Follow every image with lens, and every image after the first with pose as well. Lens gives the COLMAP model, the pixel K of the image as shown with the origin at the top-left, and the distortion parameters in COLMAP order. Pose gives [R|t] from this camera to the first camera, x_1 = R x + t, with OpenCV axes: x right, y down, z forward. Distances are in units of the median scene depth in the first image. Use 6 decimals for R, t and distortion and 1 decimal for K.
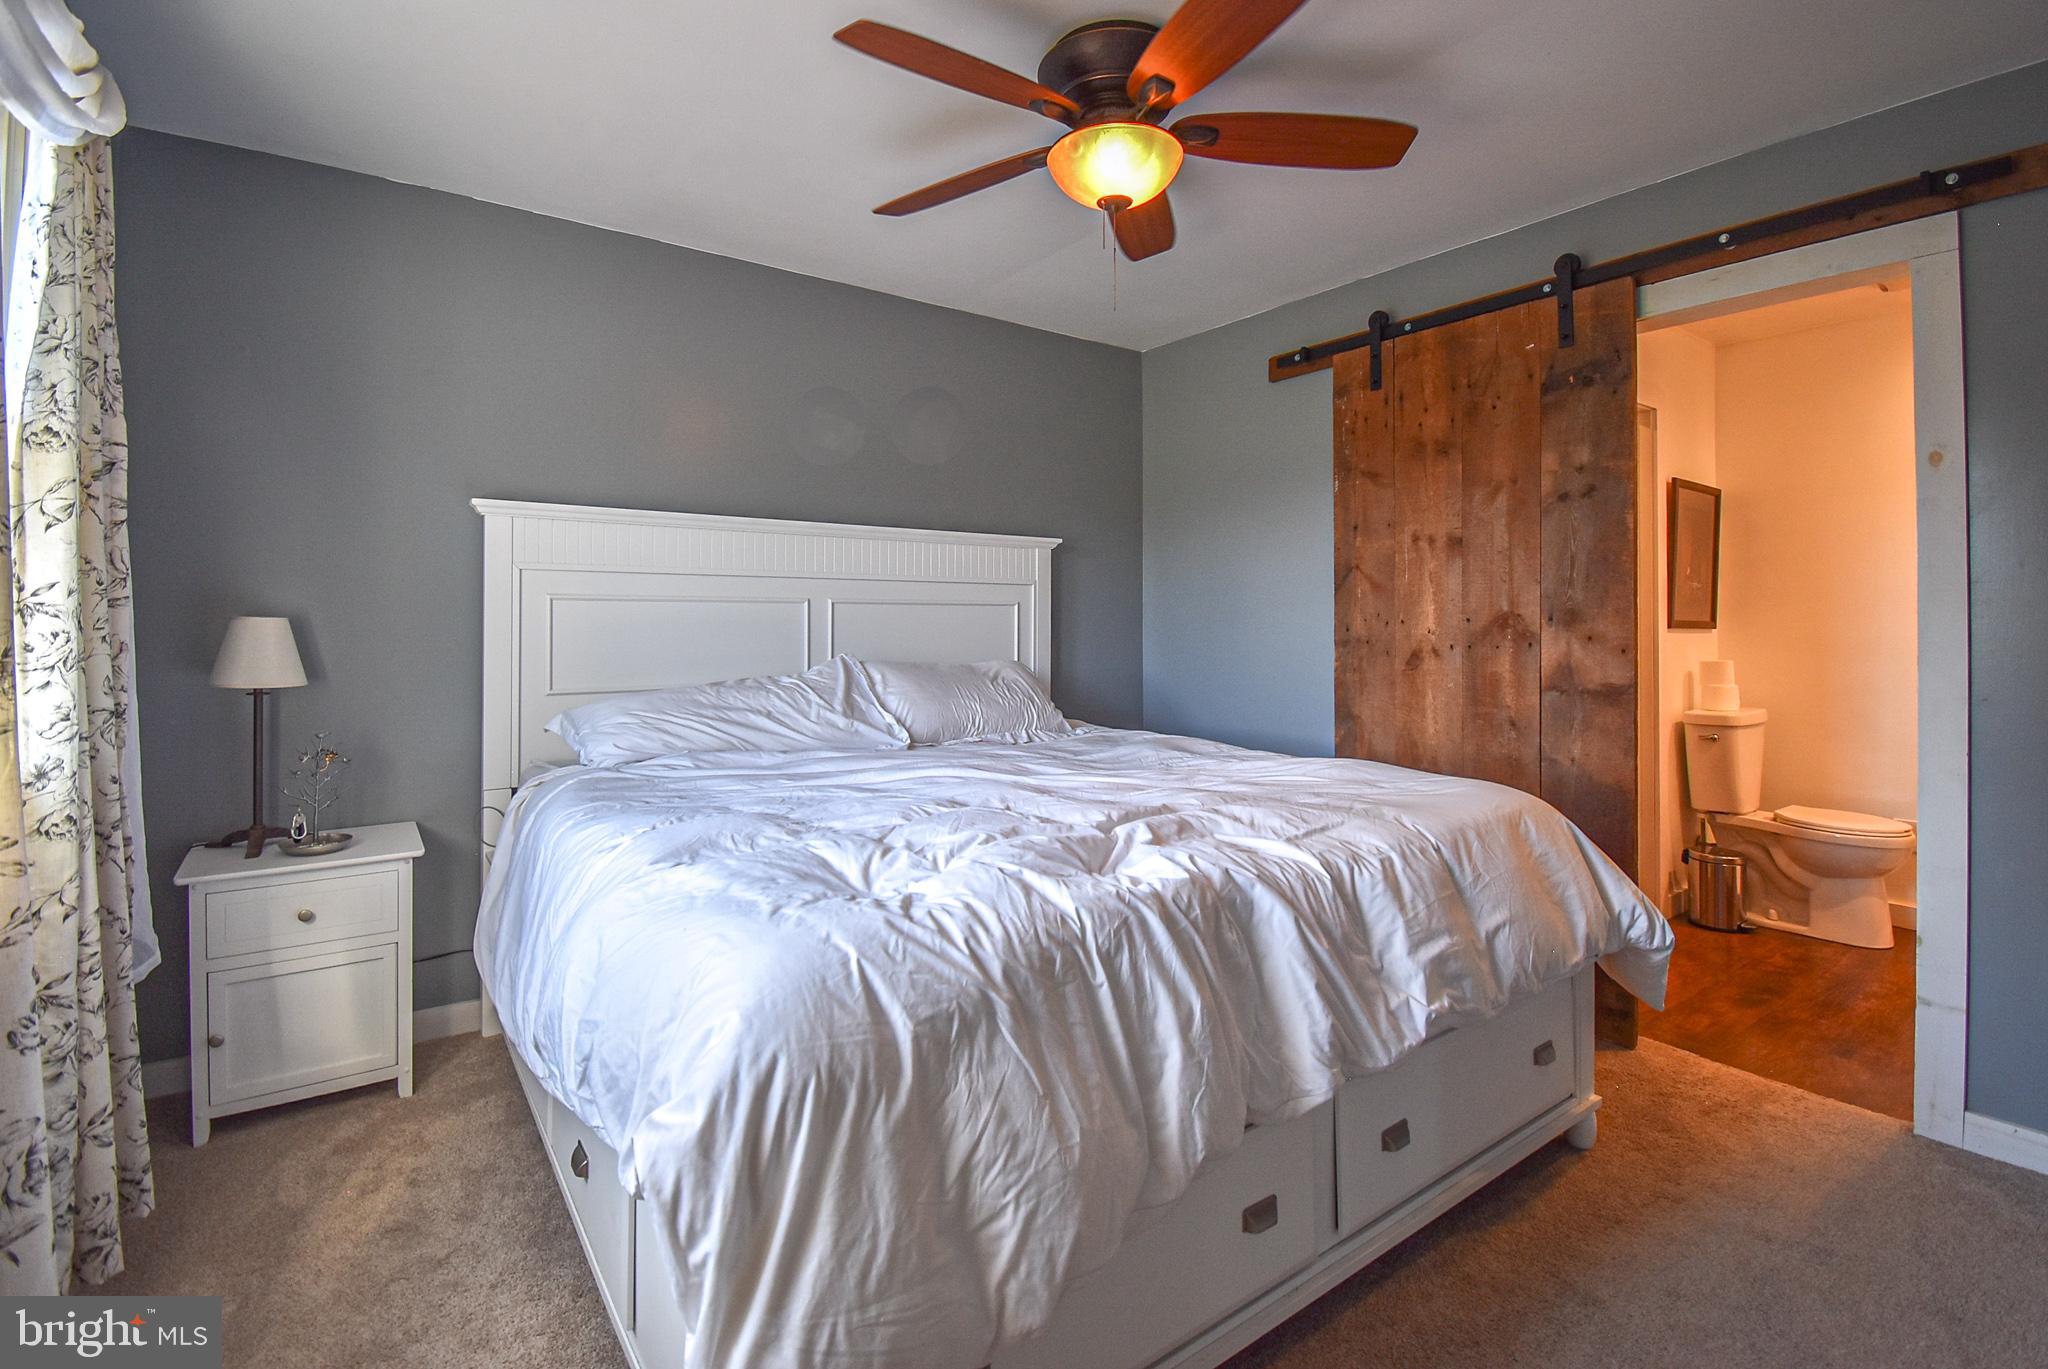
lens RADIAL K [[940.2, 0, 1022.3], [0, 940.2, 613.8], [0, 0, 1]] dist [0.021657, -0.027756]
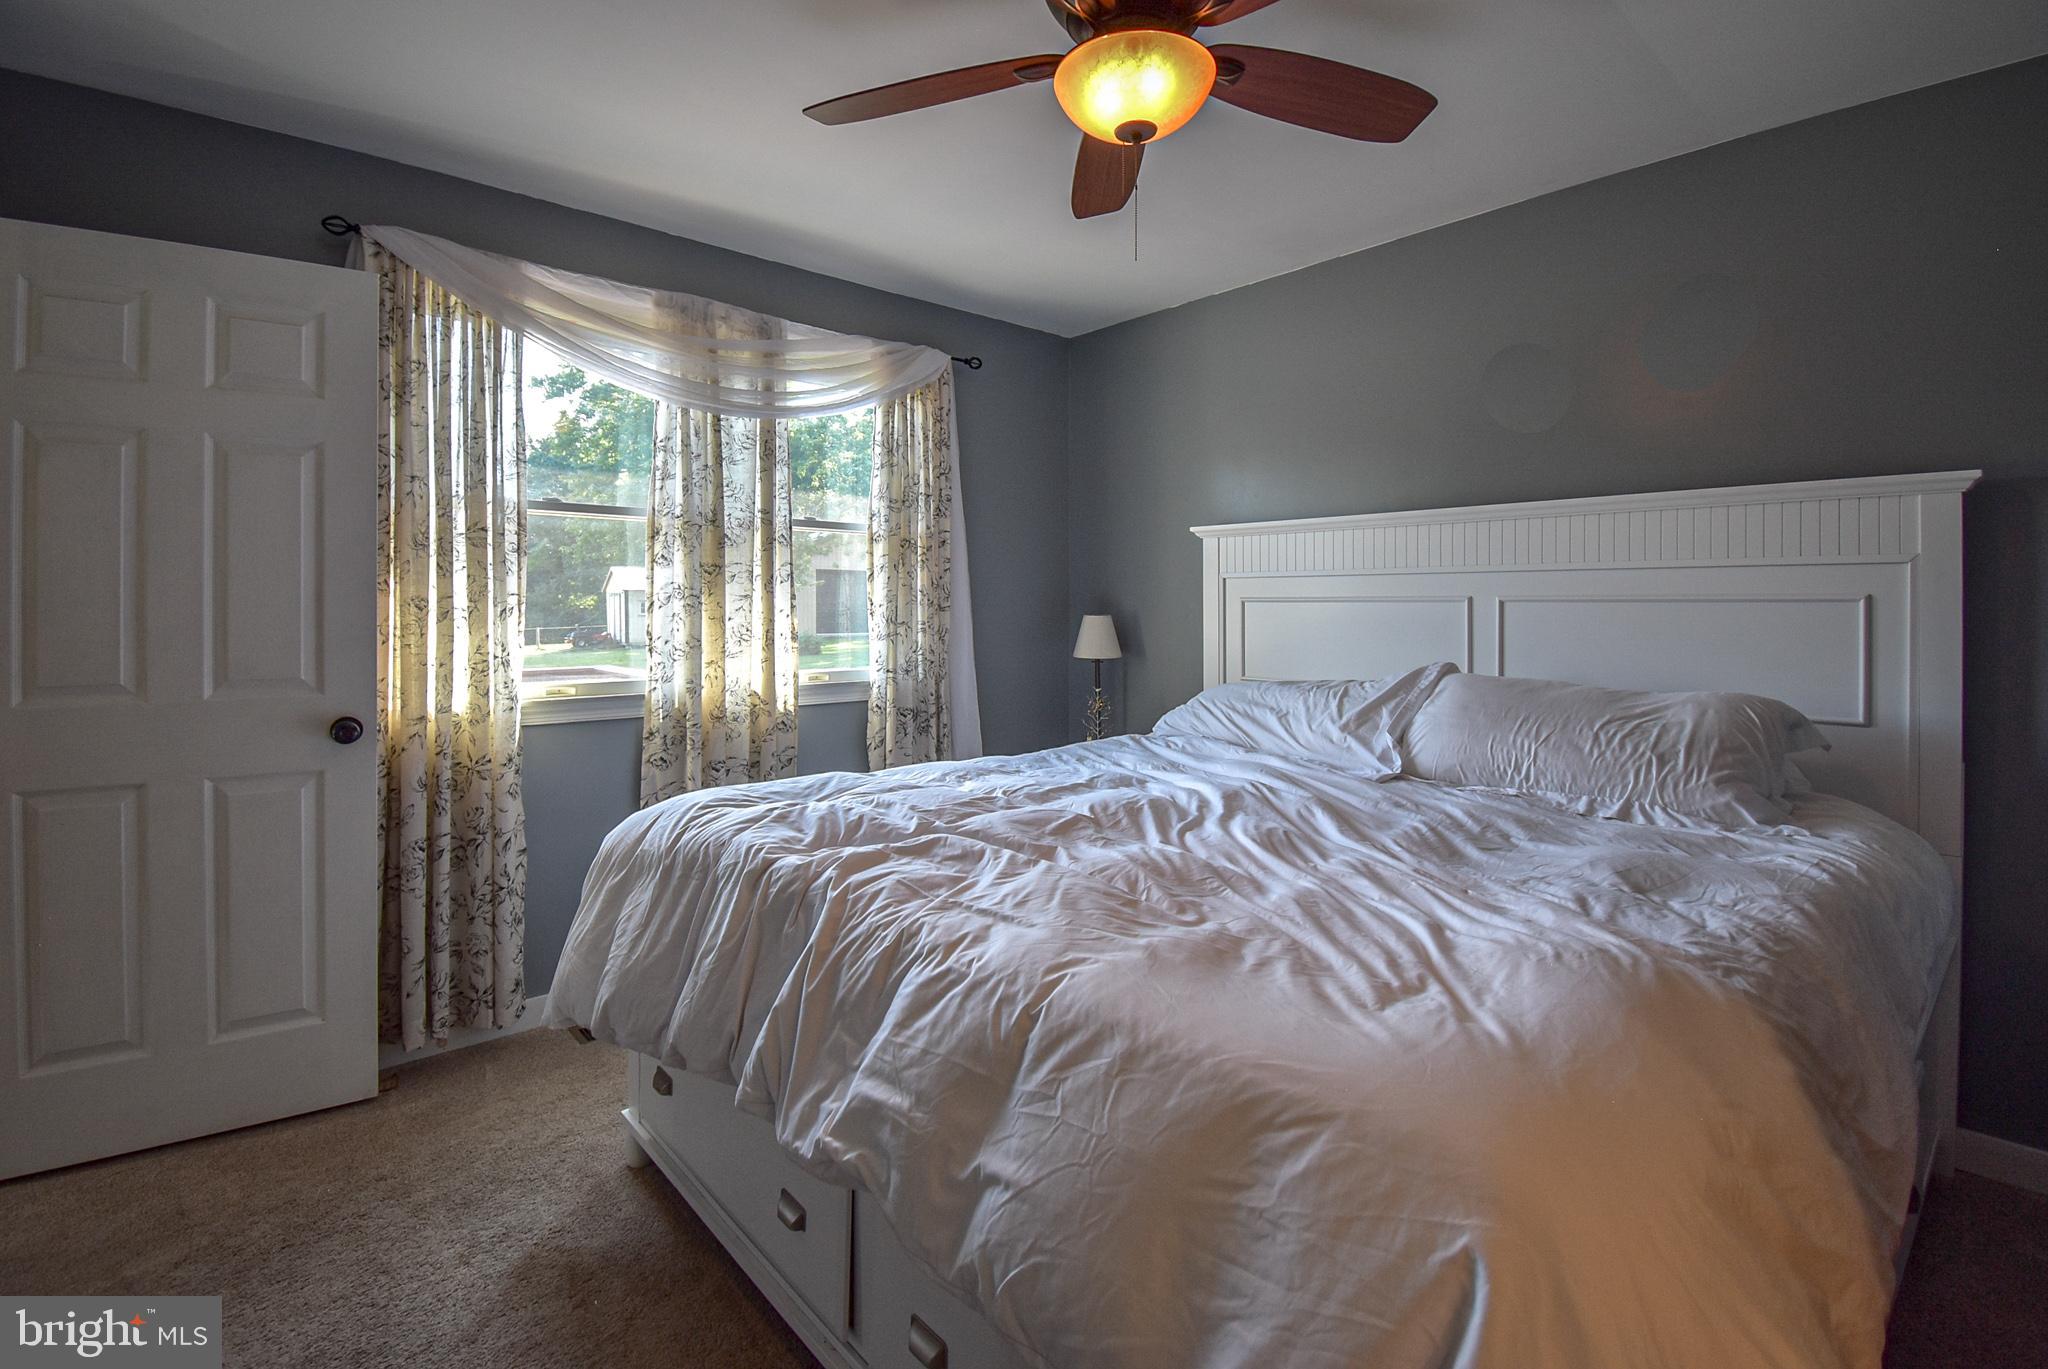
lens RADIAL K [[940.2, 0, 1022.3], [0, 940.2, 613.8], [0, 0, 1]] dist [0.021657, -0.027756]
pose [[0.081927, 0.008707, -0.996600, 0.943043], [0.008845, 0.999916, 0.009463, -0.018496], [0.996599, -0.009590, 0.081843, 0.846372]]
